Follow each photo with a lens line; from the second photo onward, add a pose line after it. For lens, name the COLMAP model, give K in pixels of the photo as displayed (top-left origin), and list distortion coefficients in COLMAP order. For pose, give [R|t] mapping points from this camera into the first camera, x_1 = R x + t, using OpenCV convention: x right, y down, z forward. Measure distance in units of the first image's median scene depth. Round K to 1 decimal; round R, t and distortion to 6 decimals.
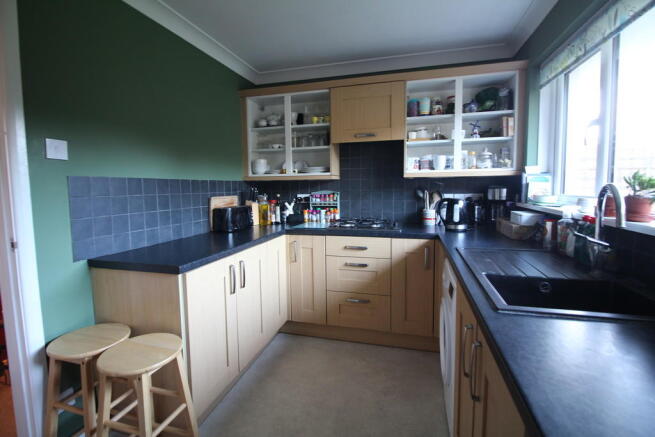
lens RADIAL K [[298.0, 0, 327.5], [0, 298.0, 218.5], [0, 0, 1]] dist [-0.040607, -0.000492]
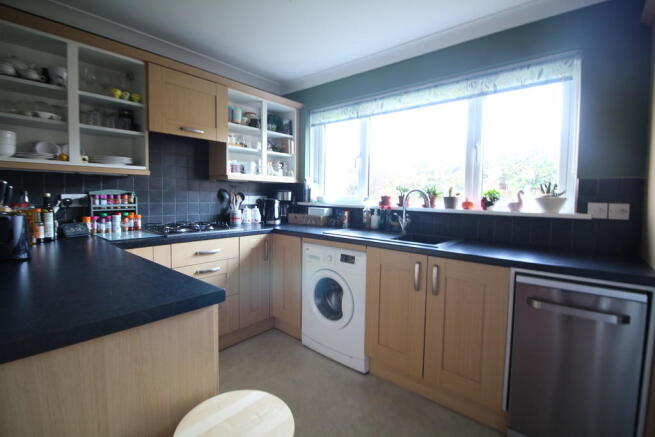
lens RADIAL K [[298.0, 0, 327.5], [0, 298.0, 218.5], [0, 0, 1]] dist [-0.040607, -0.000492]
pose [[0.401878, -0.052198, 0.914204, -0.555708], [0.073370, 0.997000, 0.024673, -0.001075], [-0.912749, 0.057160, 0.404502, 0.270453]]
